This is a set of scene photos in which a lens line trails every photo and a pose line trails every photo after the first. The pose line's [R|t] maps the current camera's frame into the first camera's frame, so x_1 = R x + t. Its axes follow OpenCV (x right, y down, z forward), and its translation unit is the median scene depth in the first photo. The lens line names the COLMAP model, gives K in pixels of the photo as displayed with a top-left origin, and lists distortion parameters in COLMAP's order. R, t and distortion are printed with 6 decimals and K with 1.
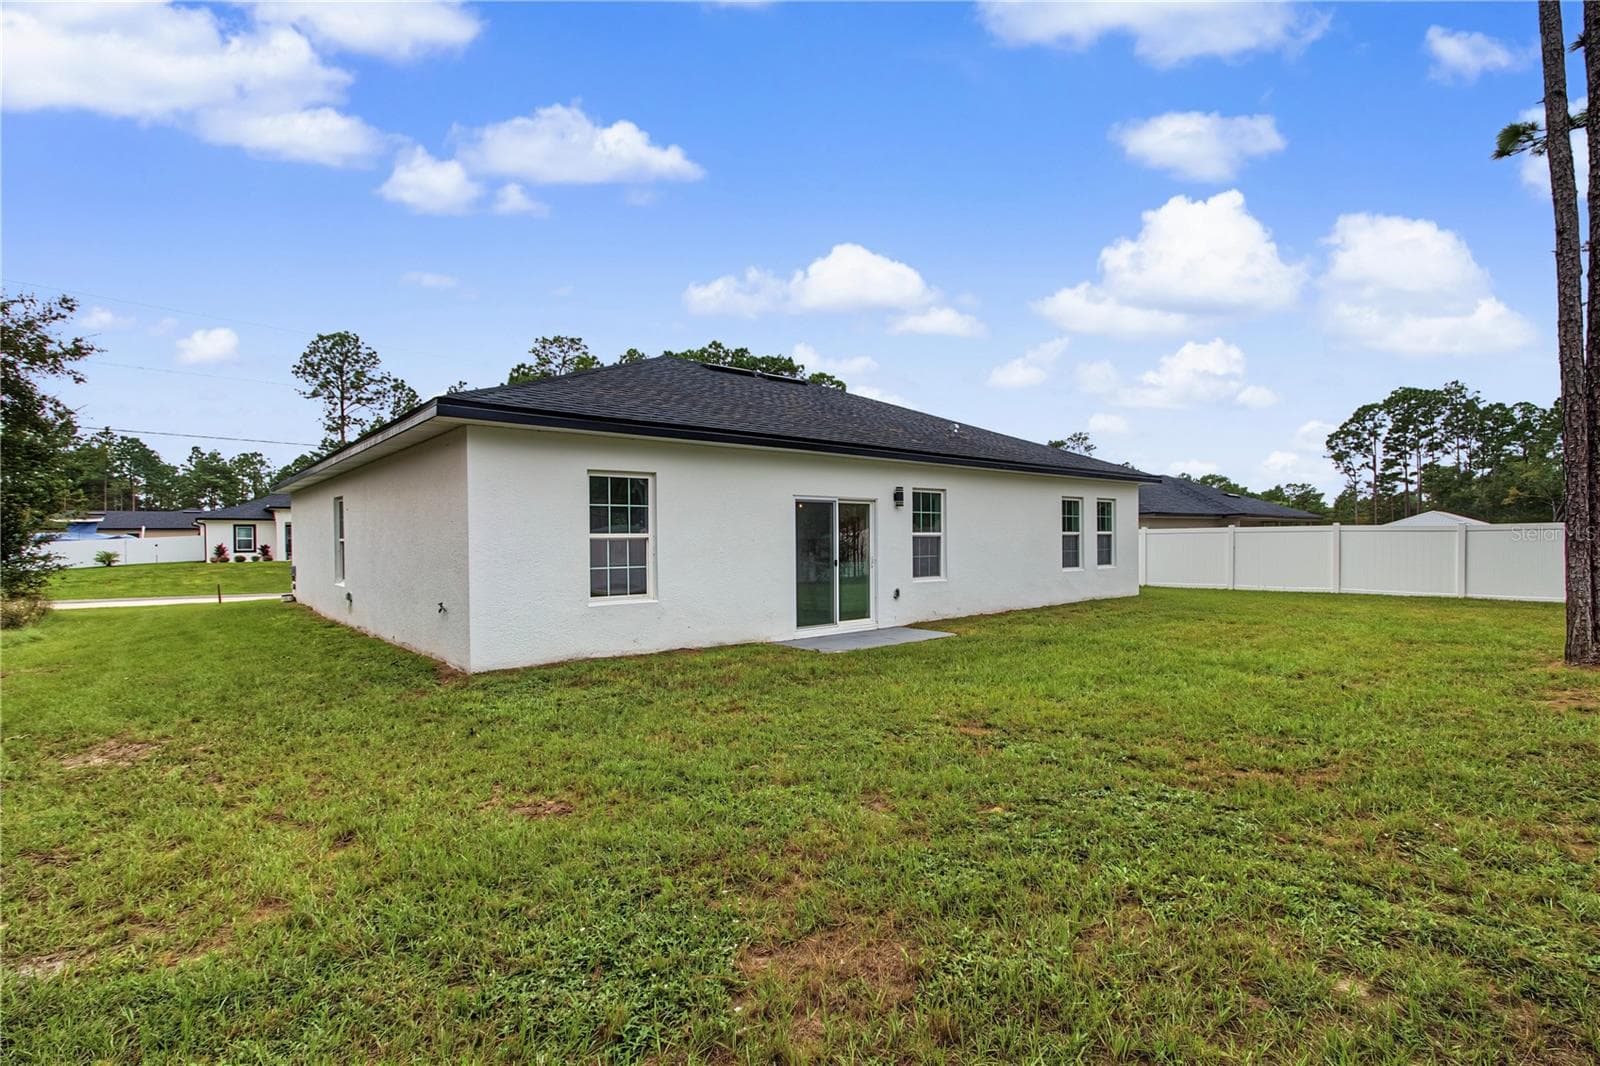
lens RADIAL K [[724.2, 0, 787.1], [0, 724.2, 546.1], [0, 0, 1]] dist [-0.002850, 0.007322]
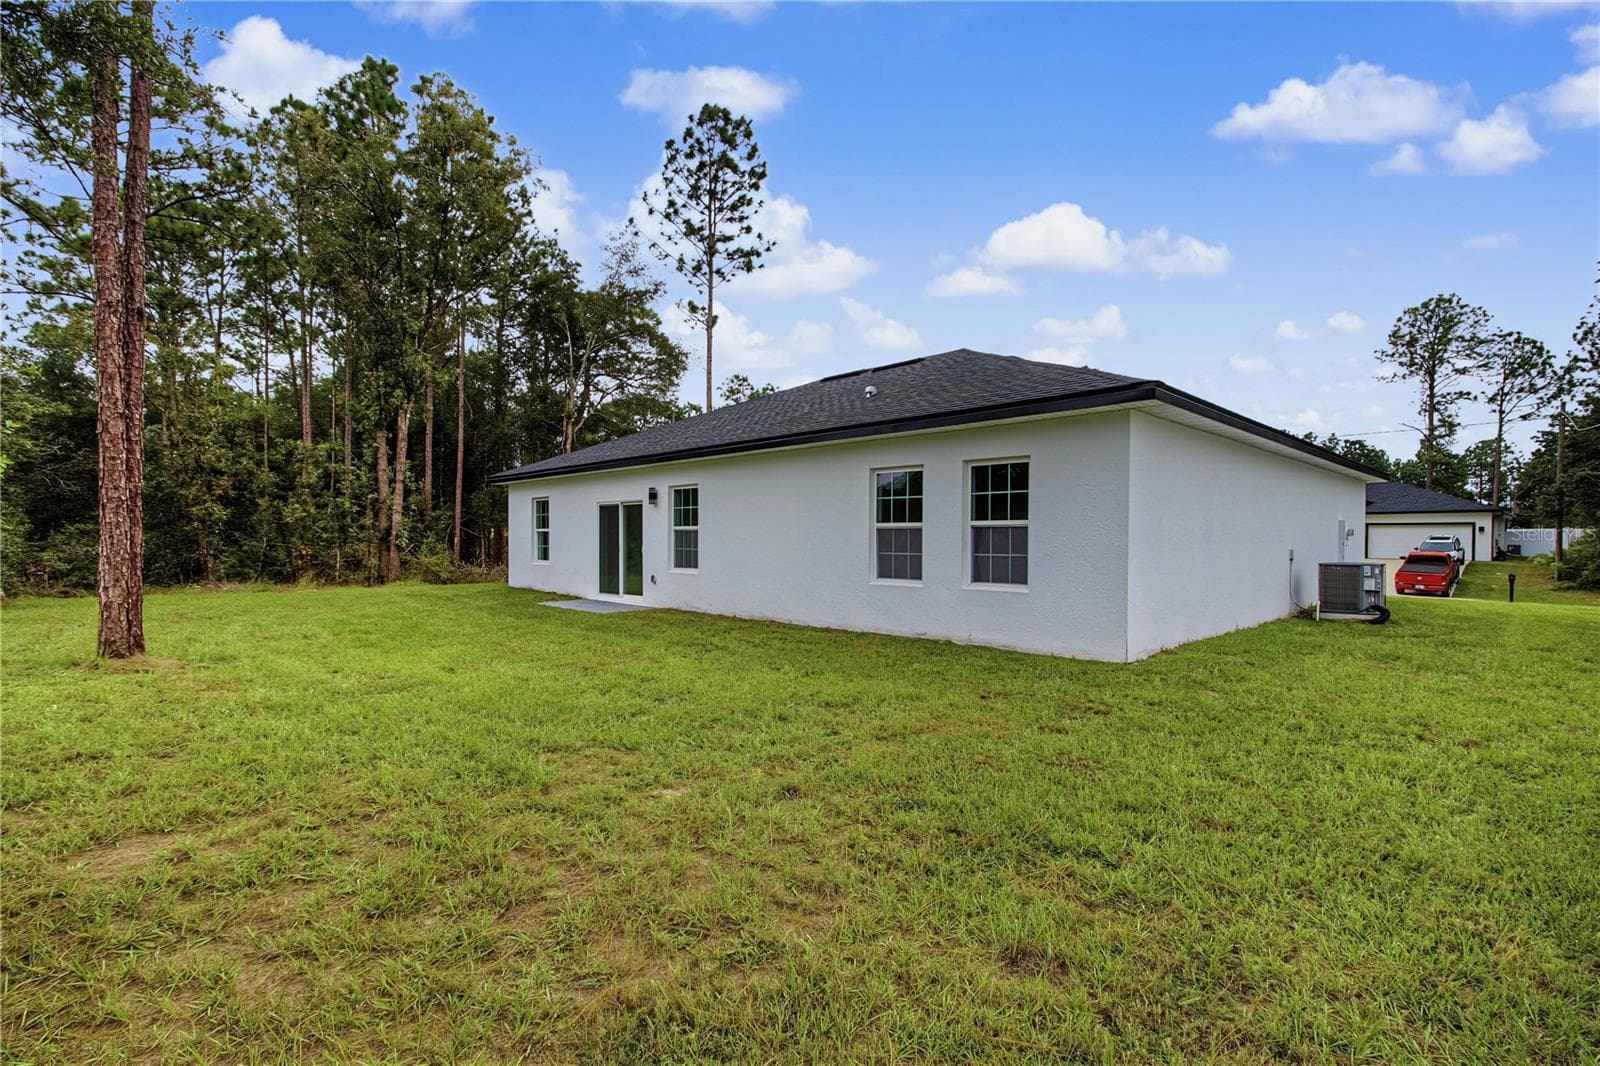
lens RADIAL K [[746.3, 0, 803.2], [0, 746.3, 546.2], [0, 0, 1]] dist [0.000236, 0.014711]
pose [[0.065591, 0.032387, -0.997321, 1.291684], [-0.001846, 0.999475, 0.032336, -0.025556], [0.997845, -0.000280, 0.065616, 1.098819]]
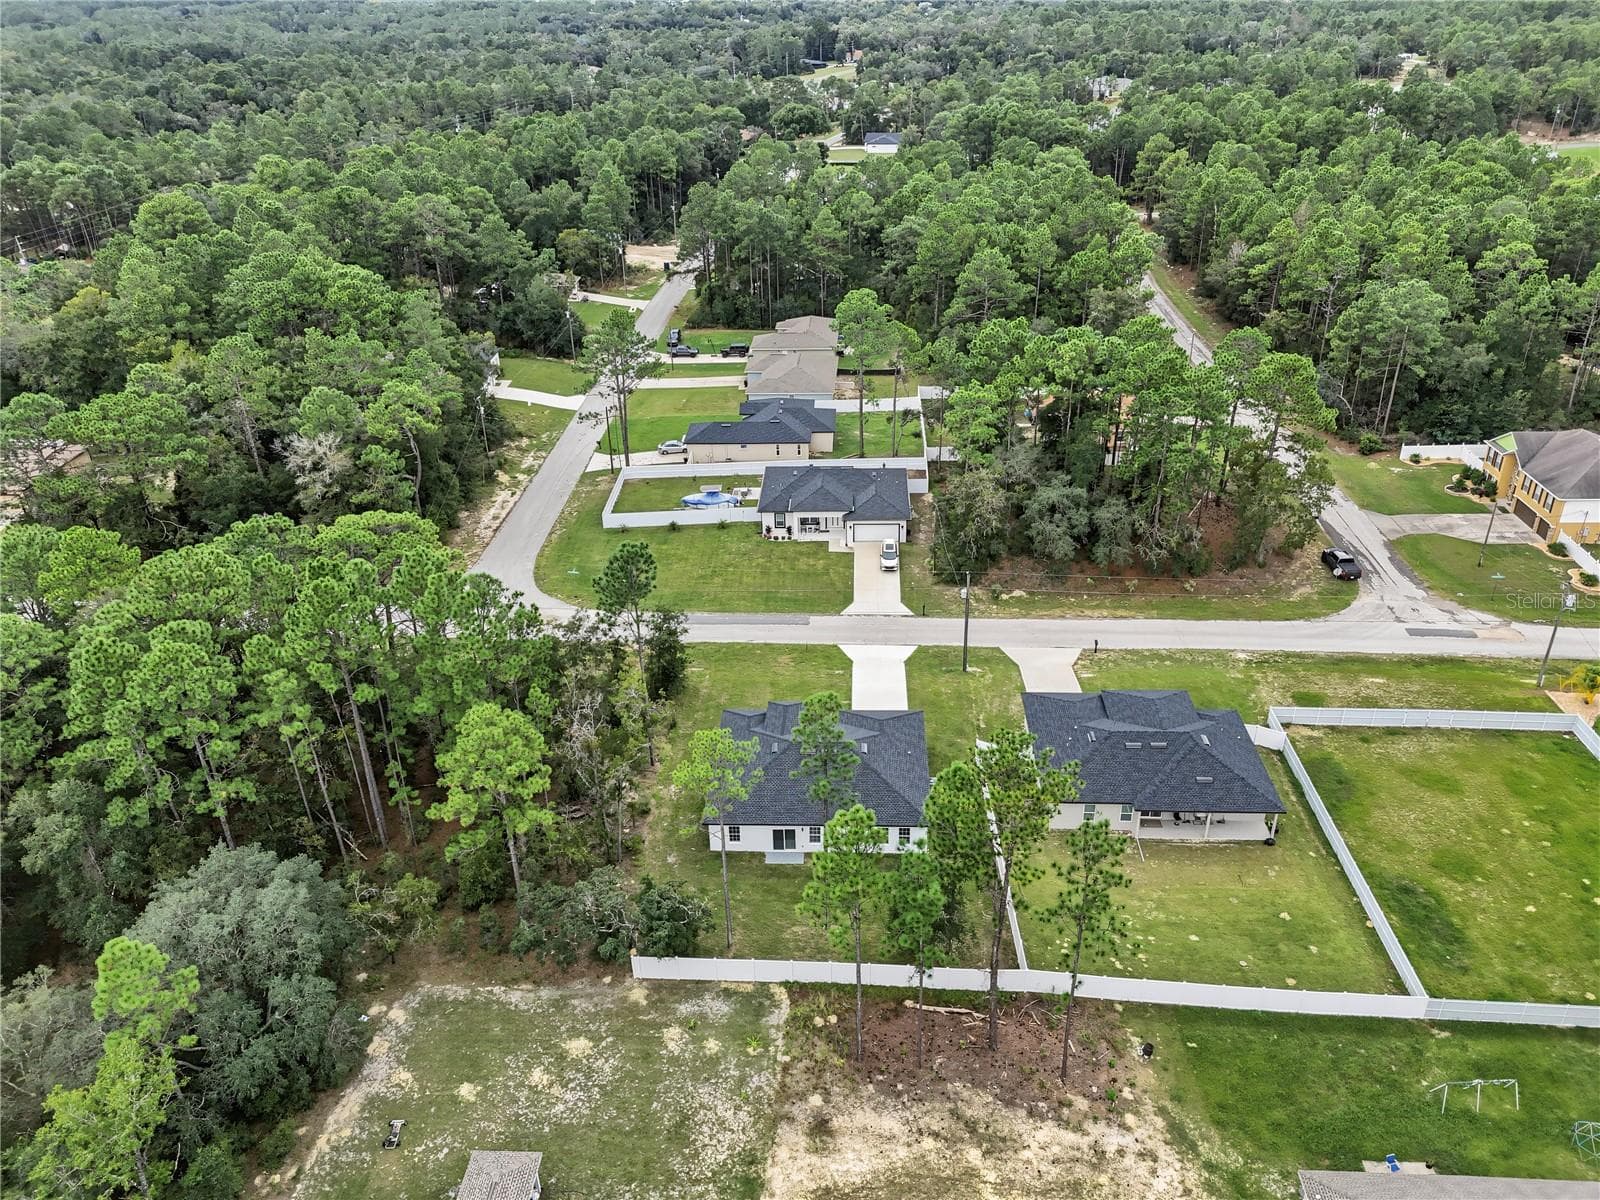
lens RADIAL K [[1172.8, 0, 800.0], [0, 1172.8, 600.0], [0, 0, 1]] dist [0.052525, -0.054189]
pose [[0.724885, 0.329144, -0.605149, 3.796857], [0.009559, 0.873576, 0.486594, -4.516088], [0.688804, -0.358509, 0.630096, -2.855753]]
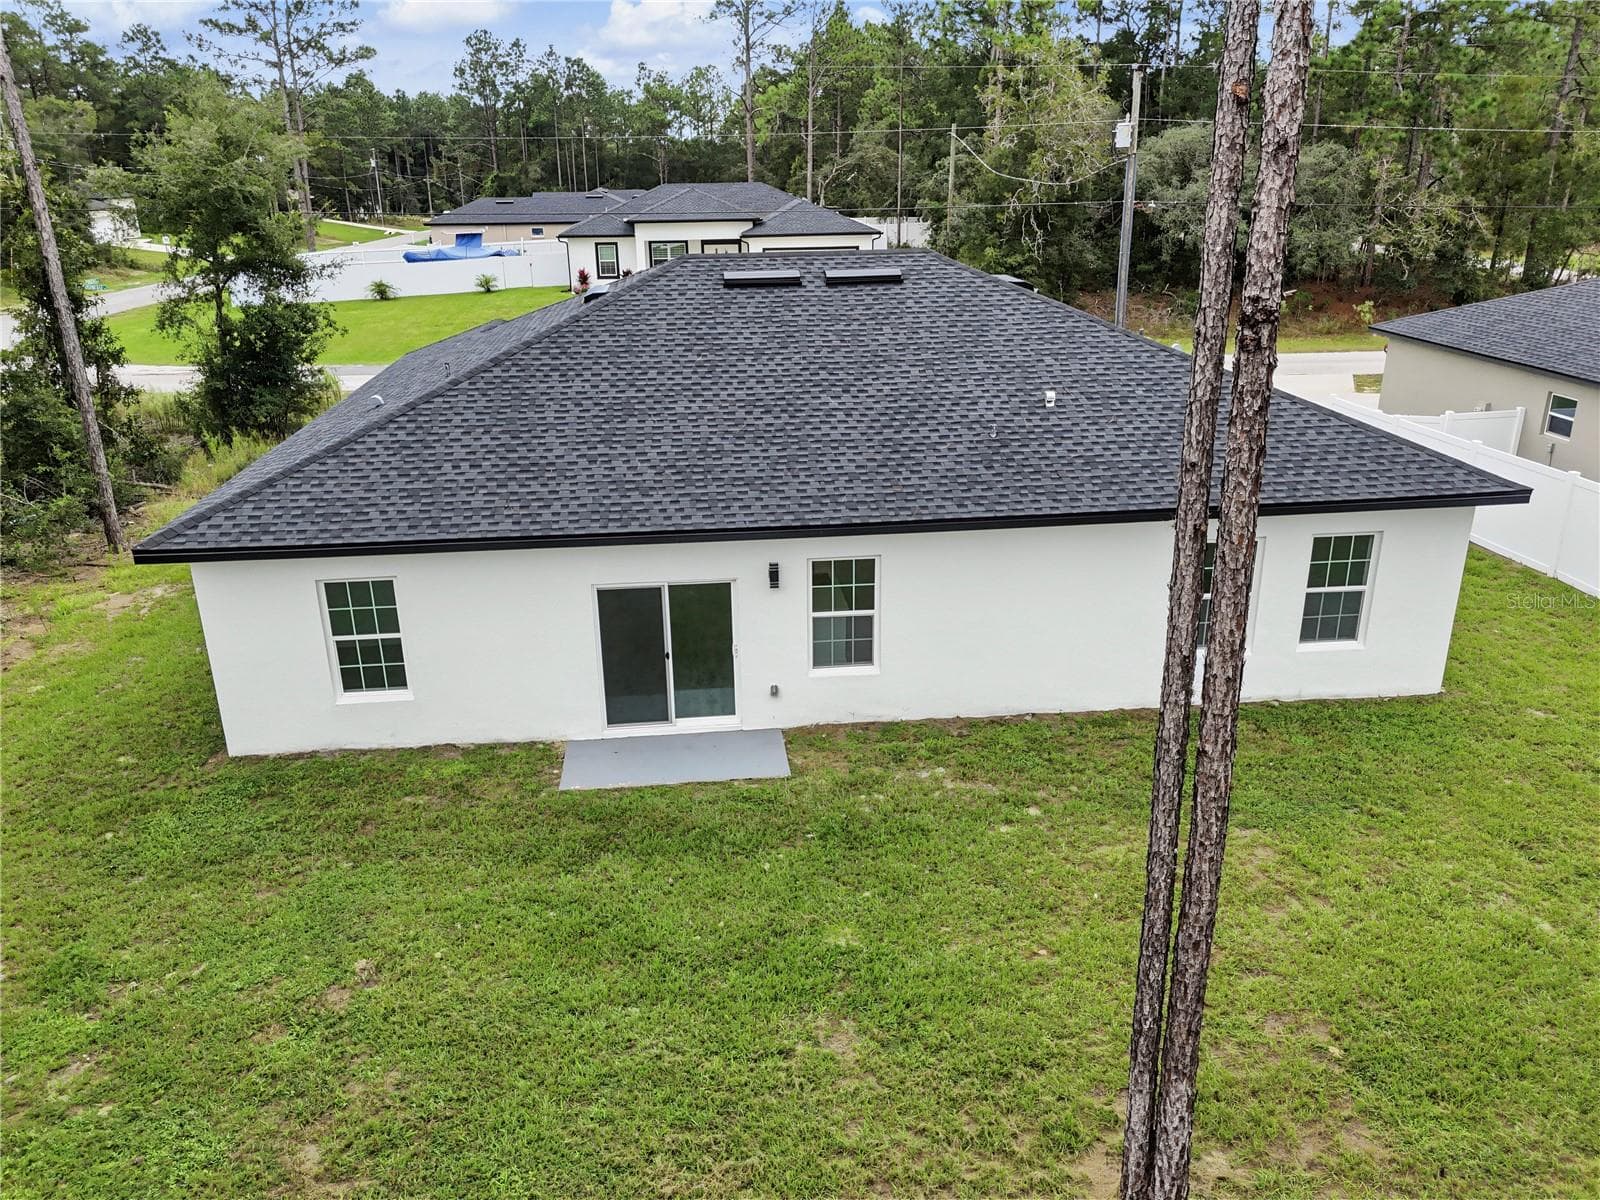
lens RADIAL K [[1172.8, 0, 800.0], [0, 1172.8, 600.0], [0, 0, 1]] dist [0.052525, -0.054189]
pose [[0.816713, 0.201722, -0.540637, 0.793206], [0.000247, 0.936785, 0.349905, -0.444012], [0.577044, -0.285905, 0.765035, 0.073528]]
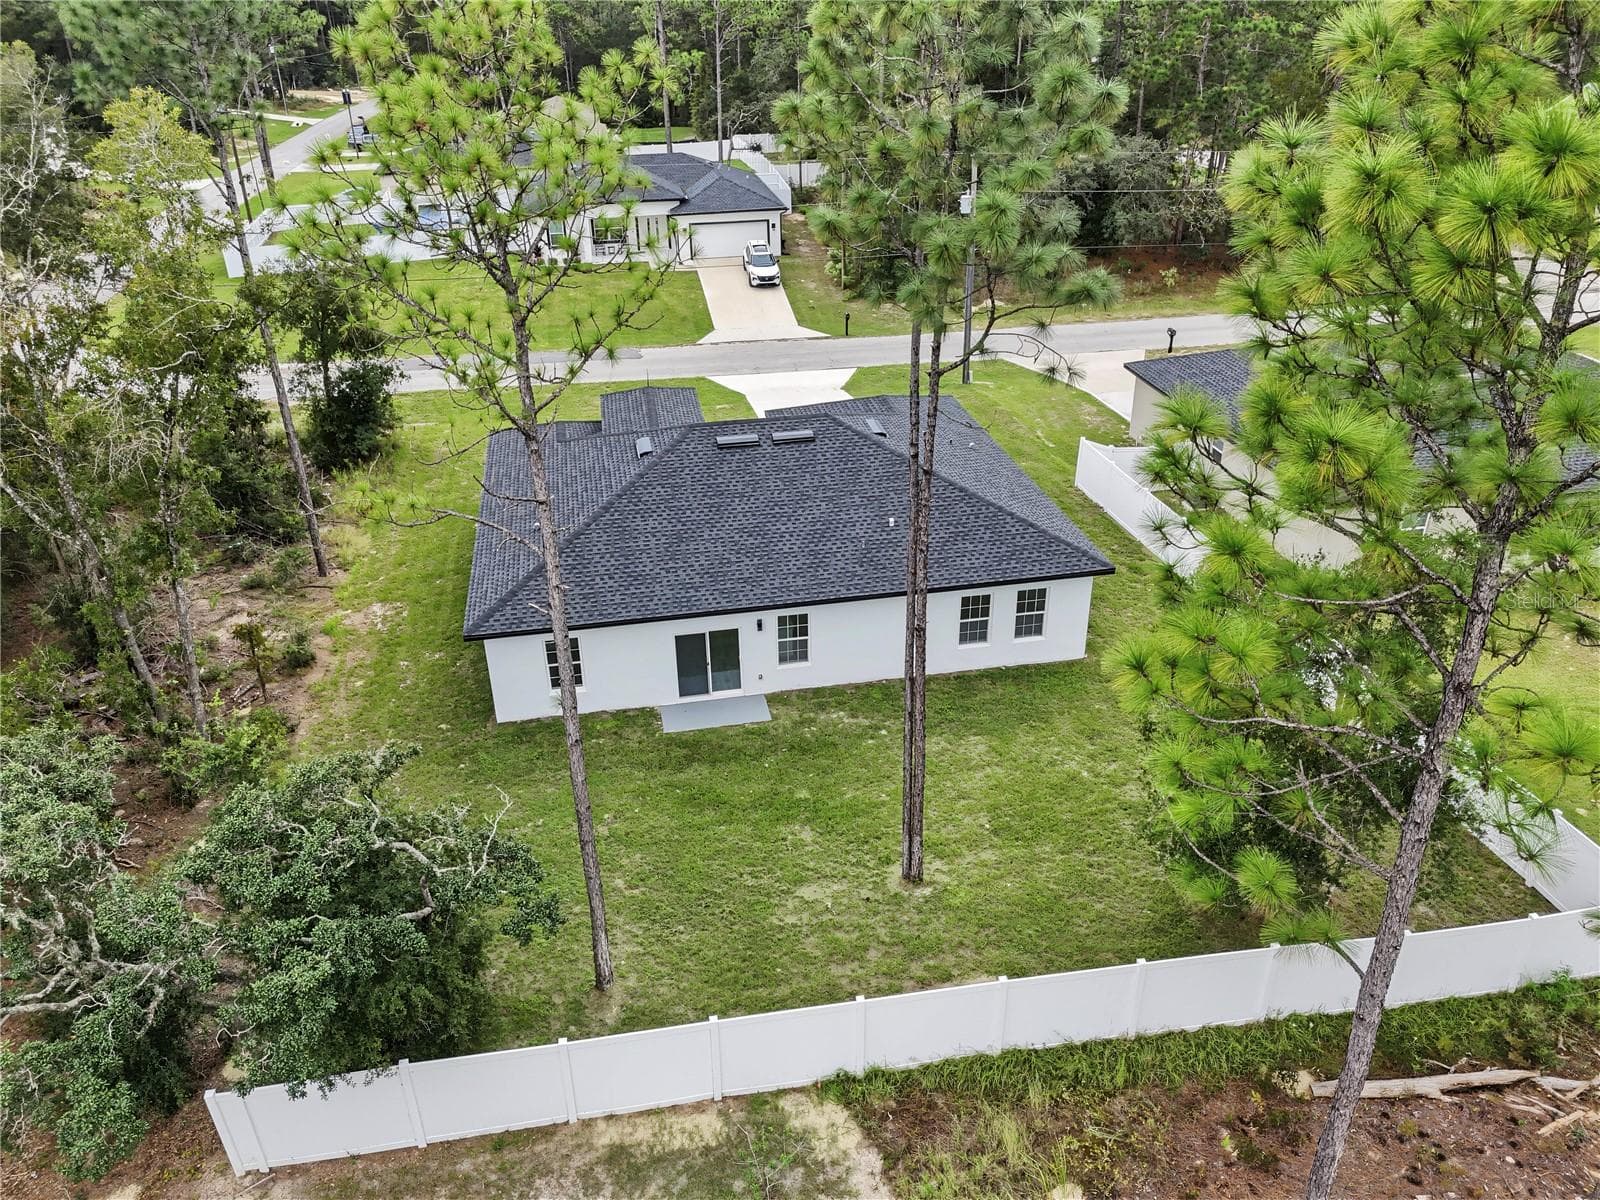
lens RADIAL K [[1172.8, 0, 800.0], [0, 1172.8, 600.0], [0, 0, 1]] dist [0.052525, -0.054189]
pose [[0.862602, 0.237401, -0.446720, 1.272113], [0.003779, 0.880001, 0.474957, -1.244055], [0.505869, -0.411387, 0.758194, -0.803692]]
